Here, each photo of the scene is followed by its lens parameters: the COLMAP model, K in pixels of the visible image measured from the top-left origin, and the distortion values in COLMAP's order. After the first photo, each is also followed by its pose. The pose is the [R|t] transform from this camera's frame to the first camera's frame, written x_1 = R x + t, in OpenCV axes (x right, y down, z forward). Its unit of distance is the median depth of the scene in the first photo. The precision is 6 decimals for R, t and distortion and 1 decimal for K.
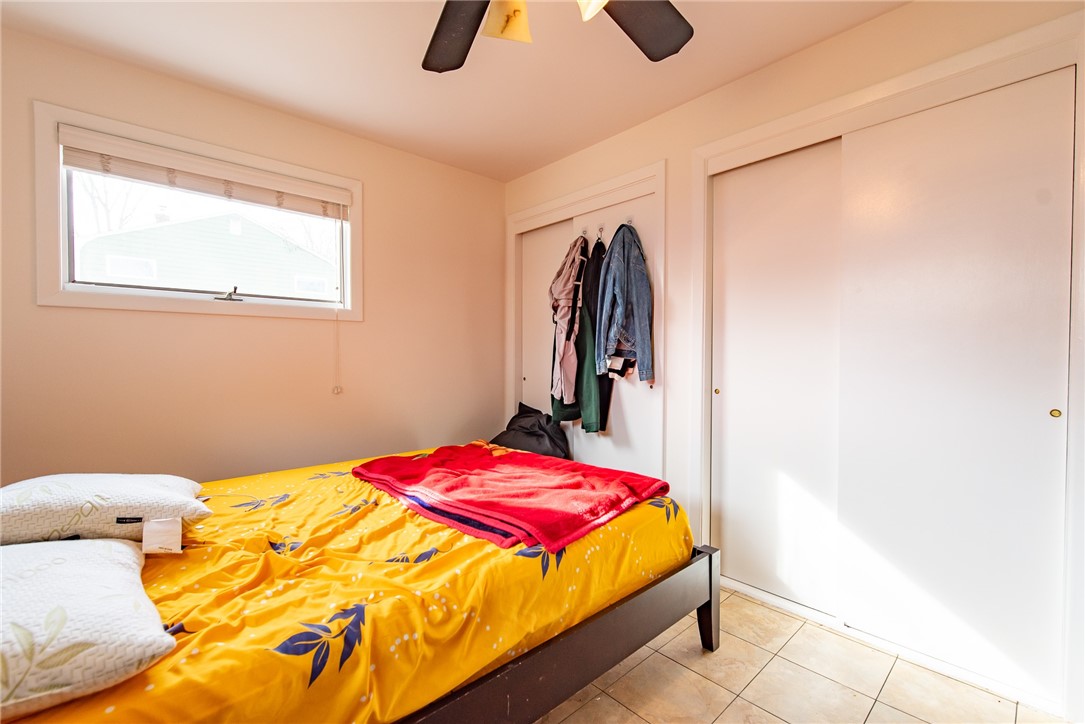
lens RADIAL K [[466.7, 0, 541.6], [0, 466.7, 364.6], [0, 0, 1]] dist [-0.000873, -0.000128]
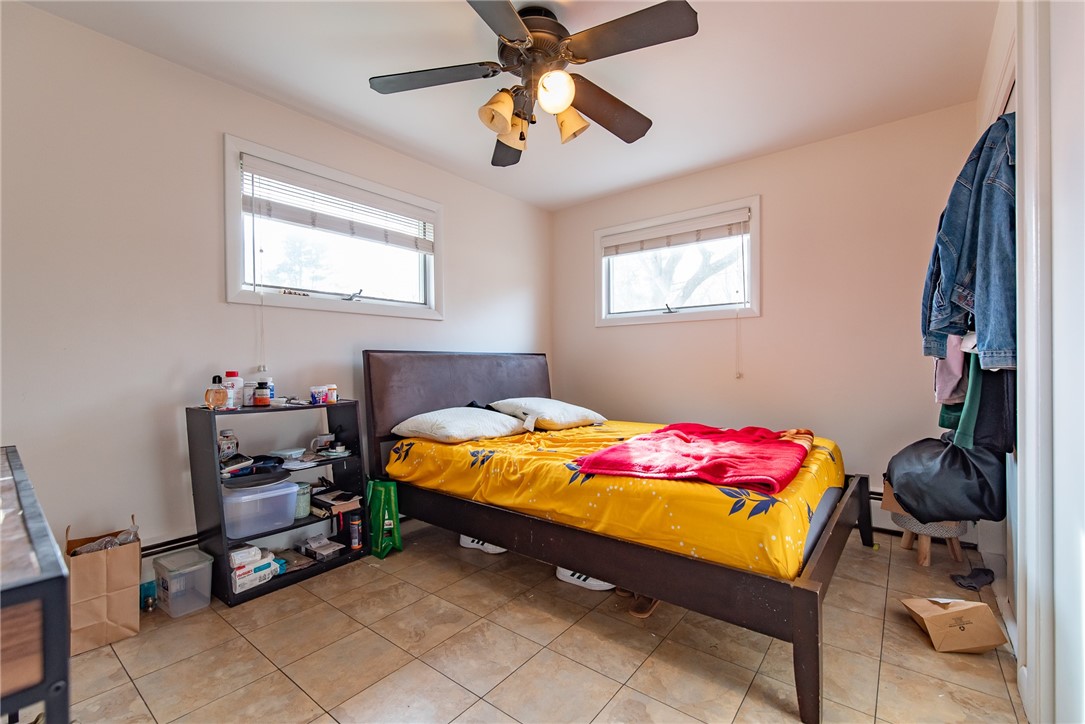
lens RADIAL K [[466.7, 0, 541.6], [0, 466.7, 364.6], [0, 0, 1]] dist [-0.000873, -0.000128]
pose [[0.149908, -0.002909, -0.988696, 0.883911], [-0.013018, 0.999903, -0.004916, 0.049105], [0.988614, 0.013608, 0.149855, 0.408688]]
